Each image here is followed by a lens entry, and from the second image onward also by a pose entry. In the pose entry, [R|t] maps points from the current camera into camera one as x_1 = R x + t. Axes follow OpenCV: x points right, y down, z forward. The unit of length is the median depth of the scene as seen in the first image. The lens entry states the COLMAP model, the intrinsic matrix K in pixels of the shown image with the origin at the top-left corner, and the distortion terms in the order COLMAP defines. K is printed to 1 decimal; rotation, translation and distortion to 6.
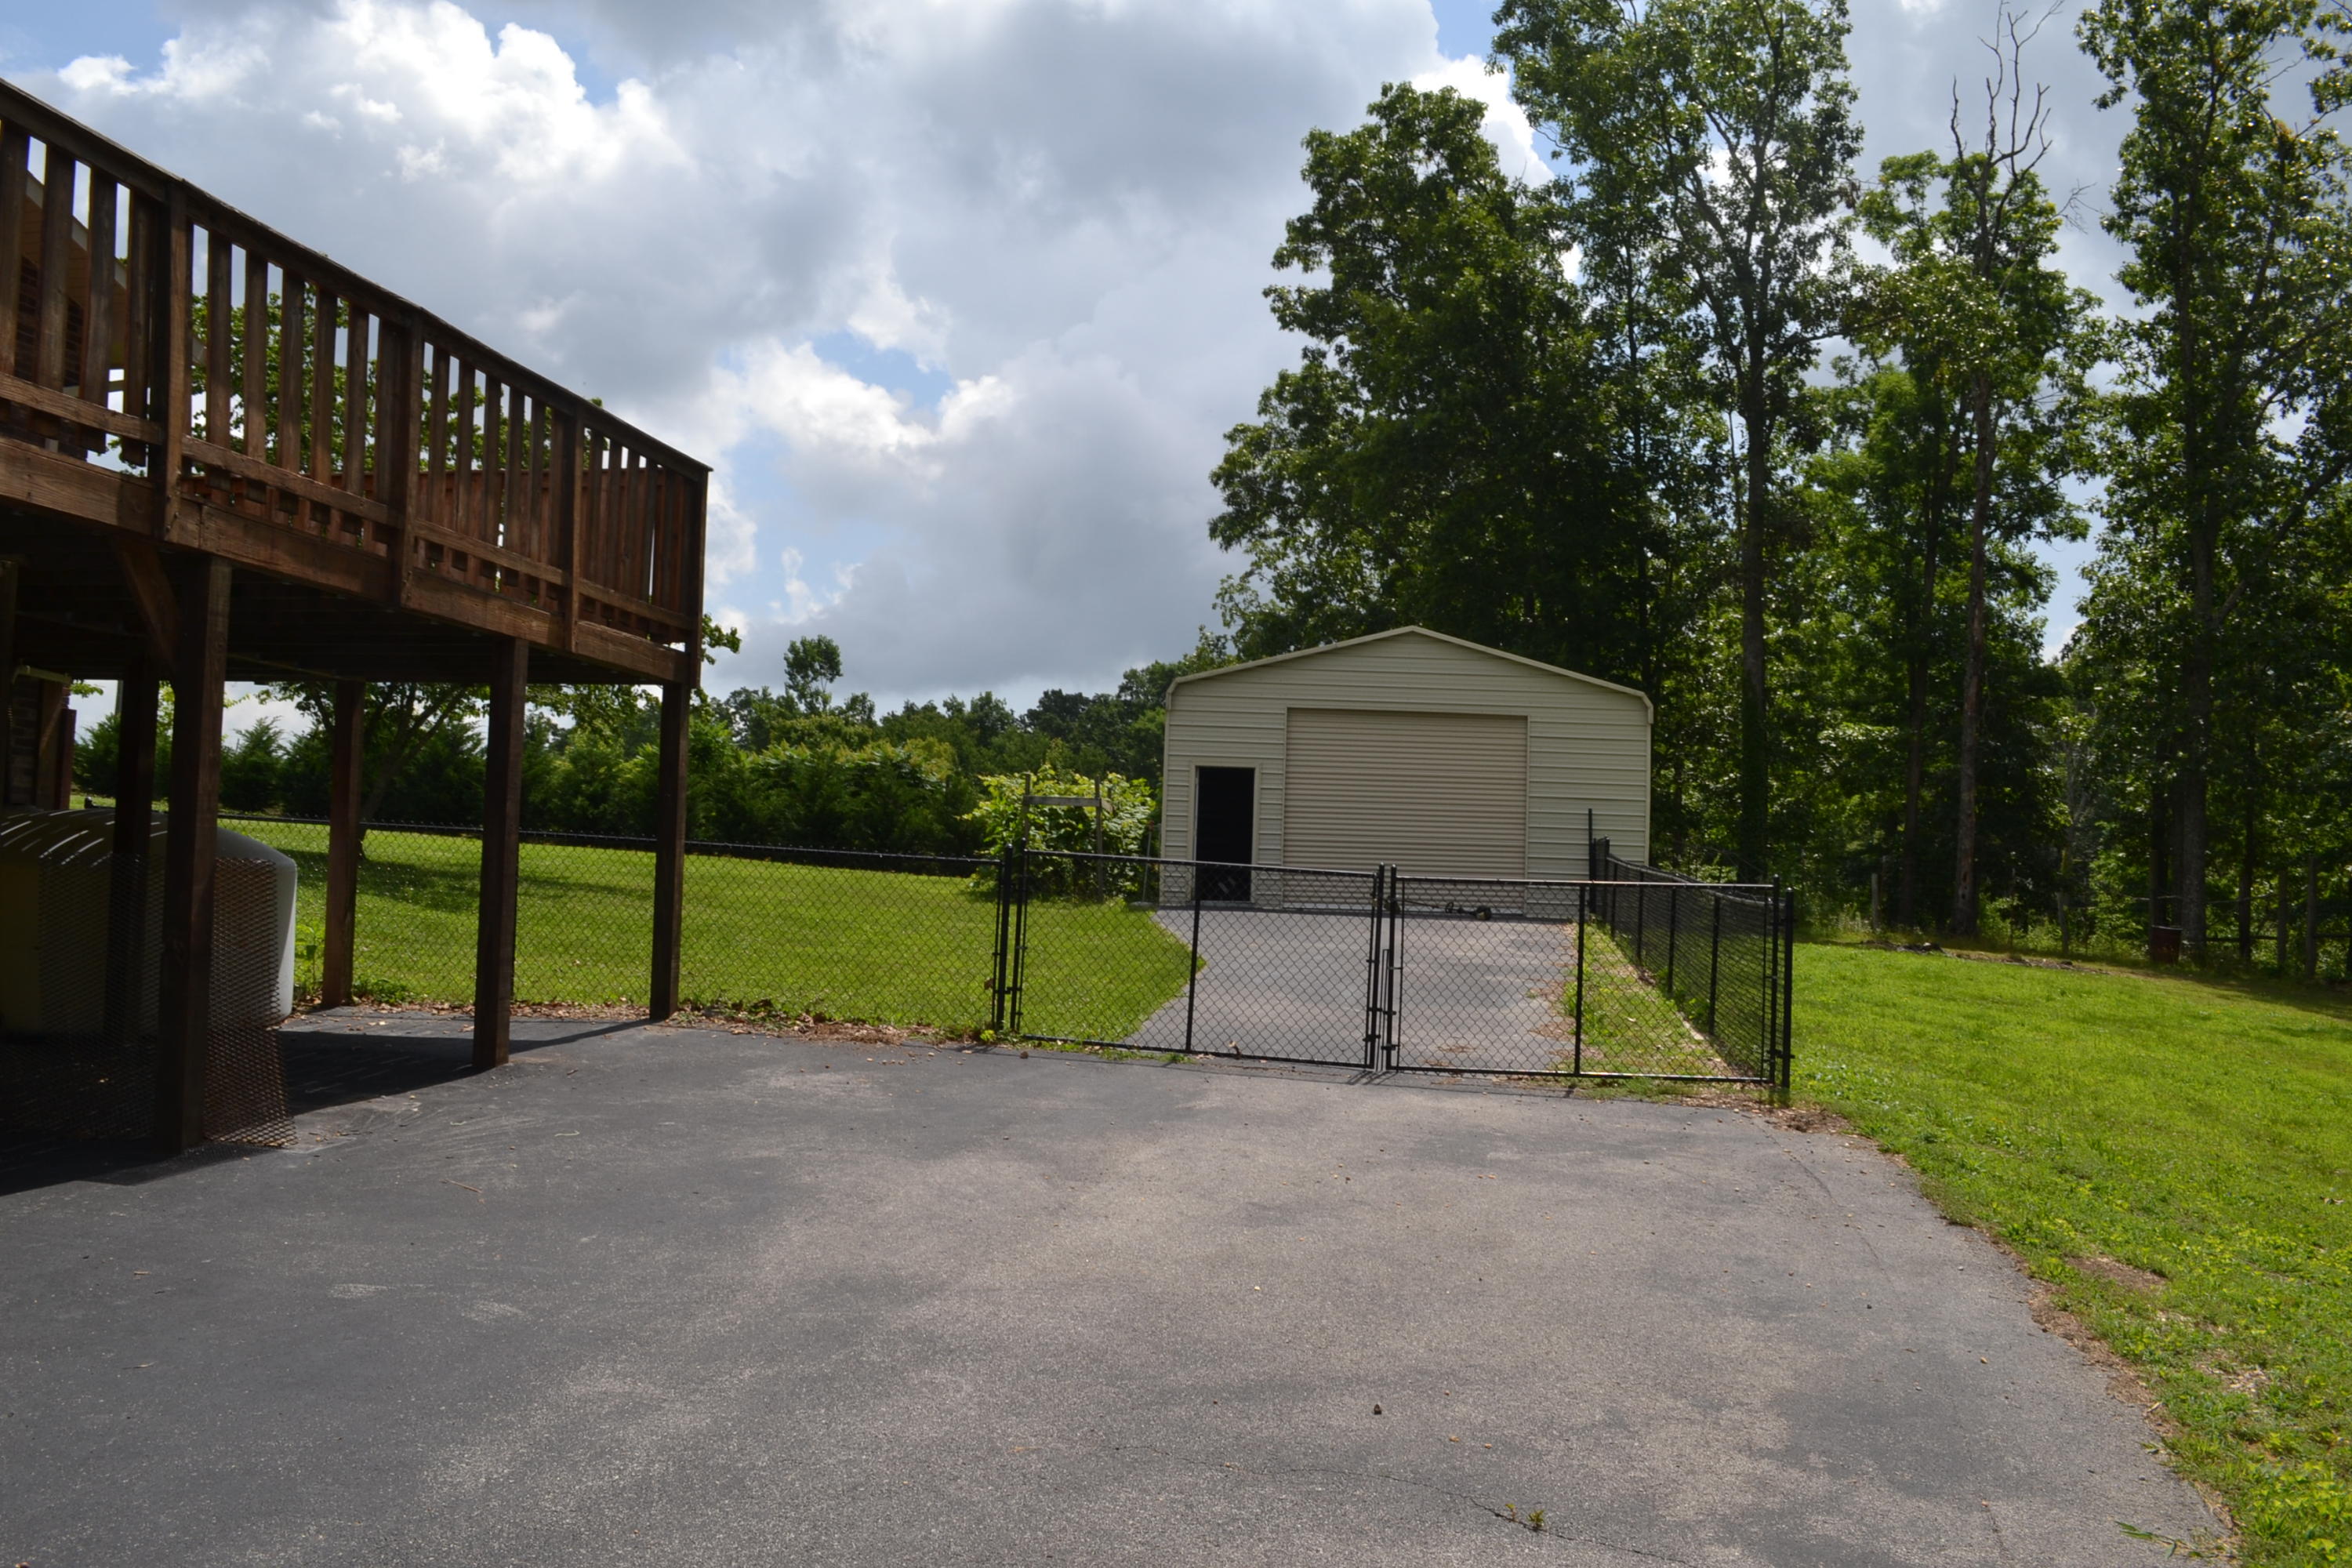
lens RADIAL K [[1880.2, 0, 1177.3], [0, 1880.2, 790.1], [0, 0, 1]] dist [-0.076605, 0.005782]
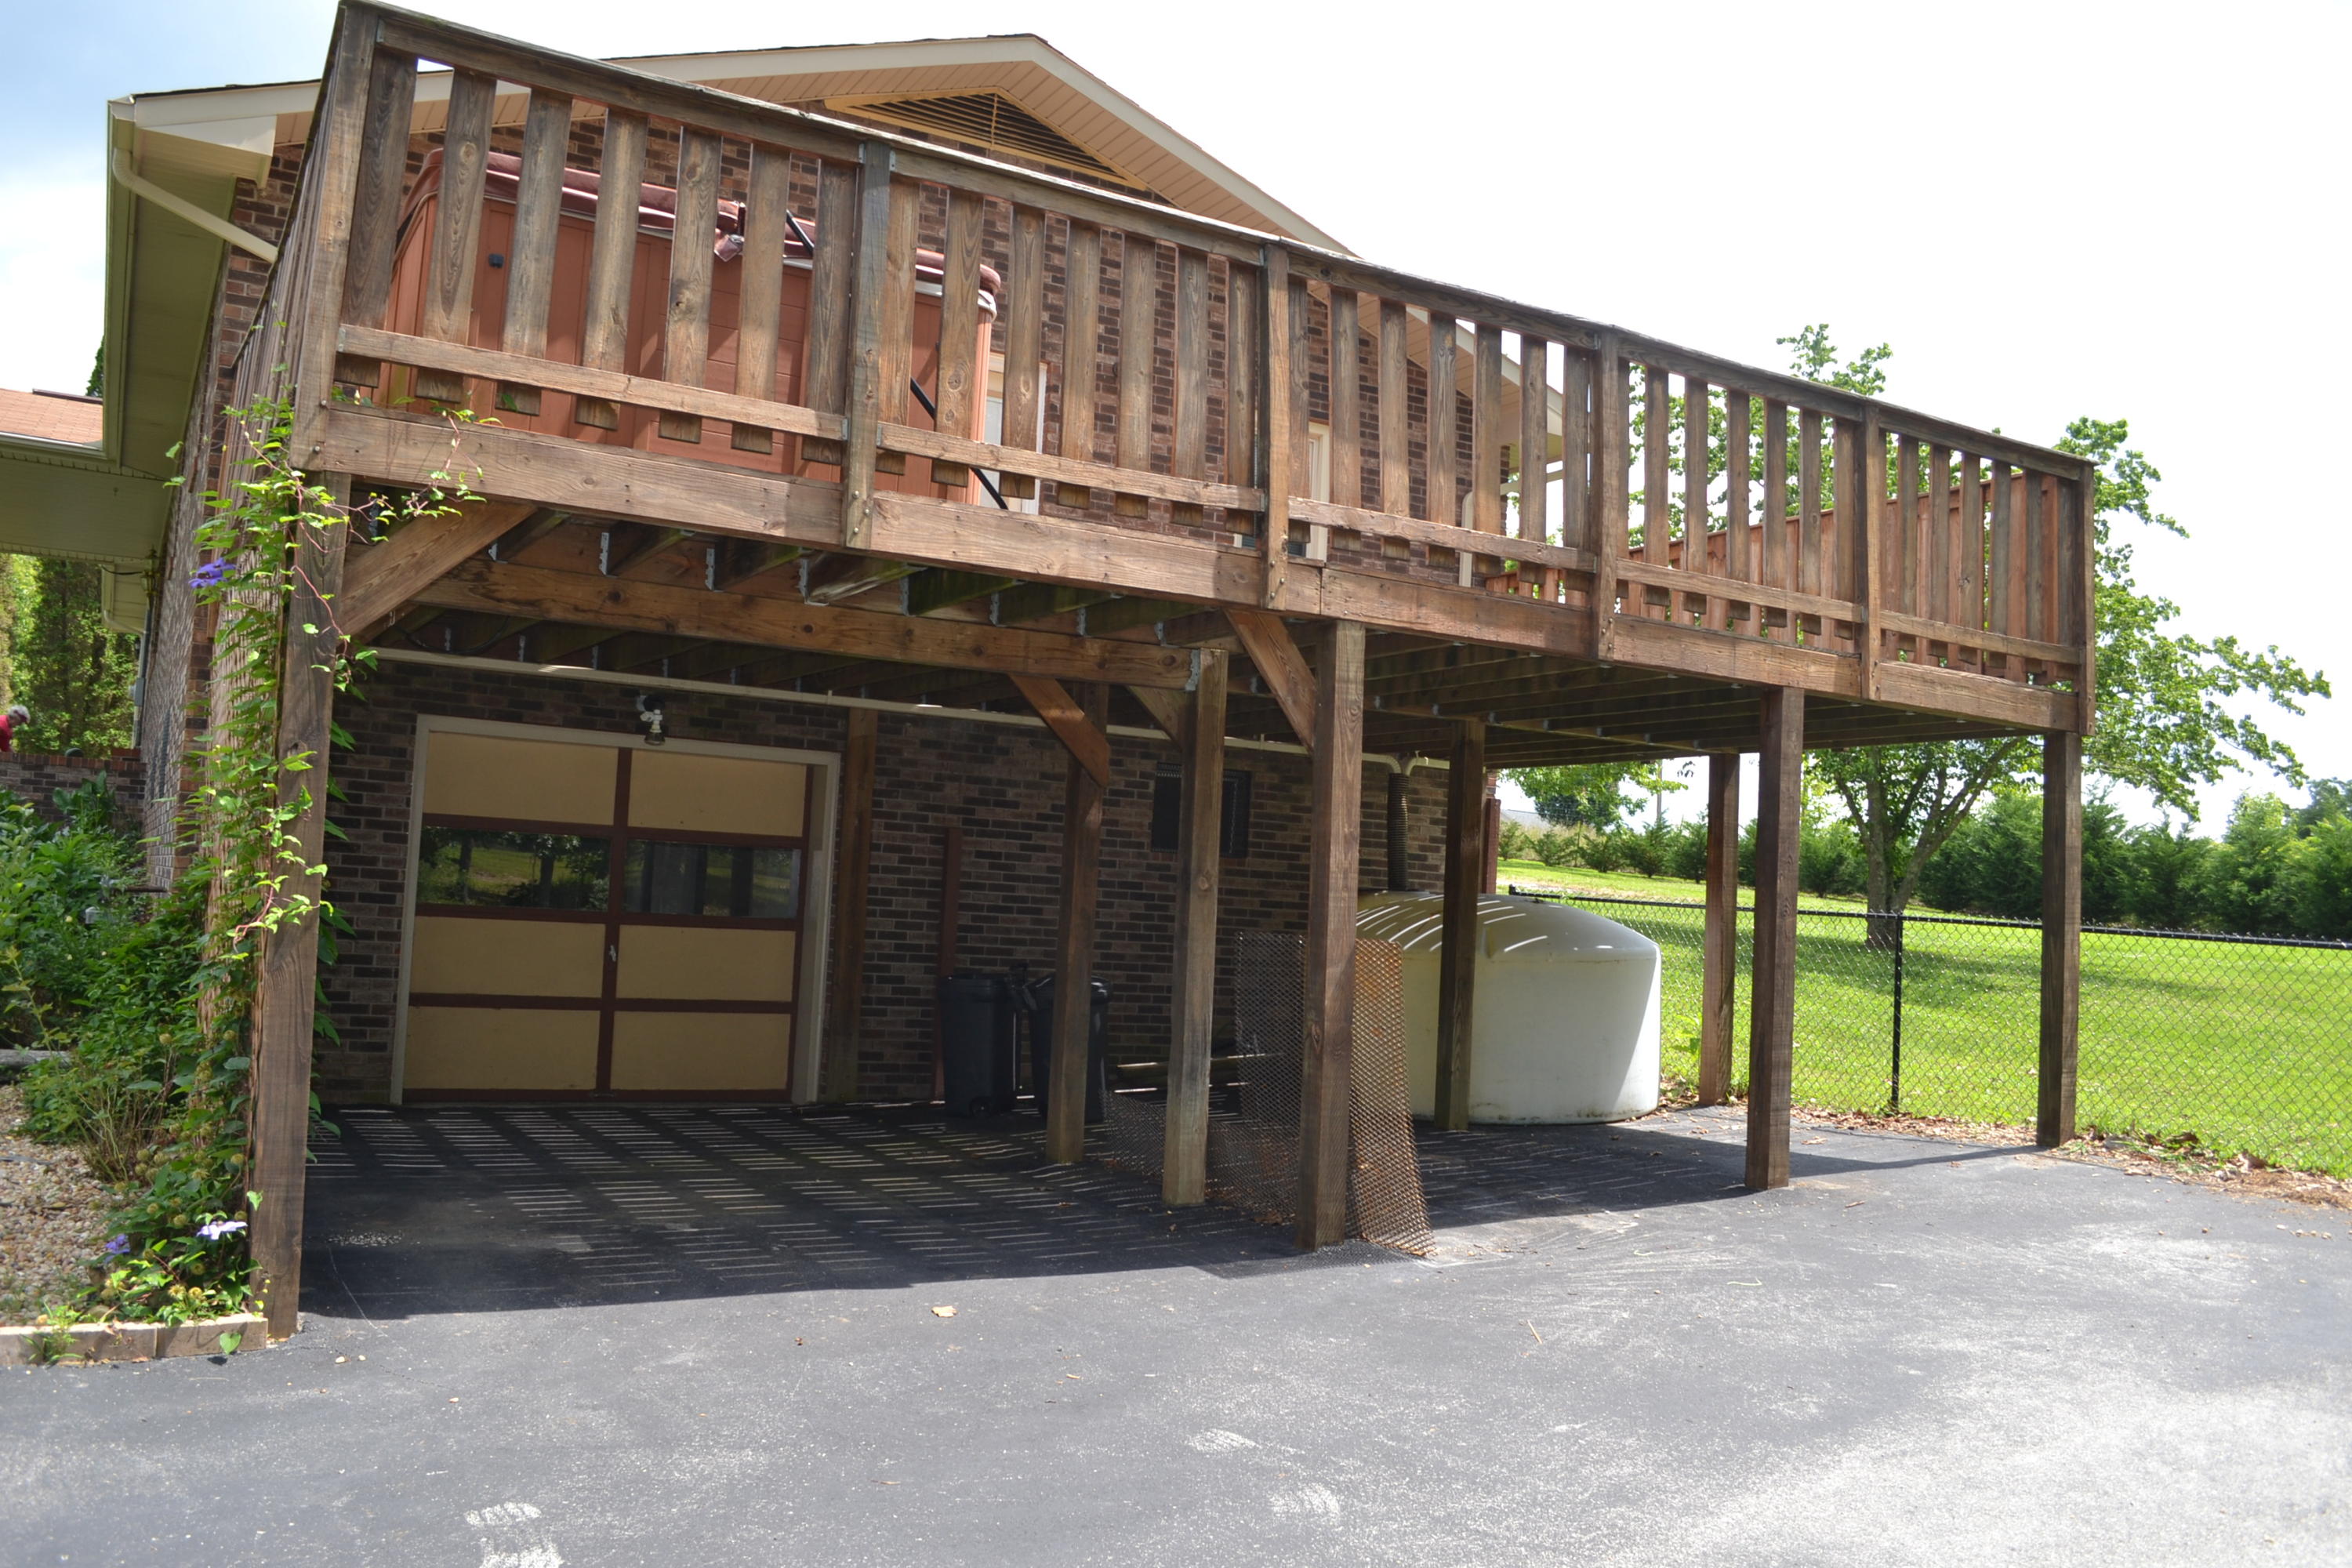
lens RADIAL K [[1880.2, 0, 1175.2], [0, 1880.2, 794.9], [0, 0, 1]] dist [-0.076605, 0.005782]
pose [[0.637252, -0.049493, -0.769064, 0.119035], [0.013035, 0.998485, -0.053456, 0.009683], [0.770545, 0.024040, 0.636932, 0.233009]]
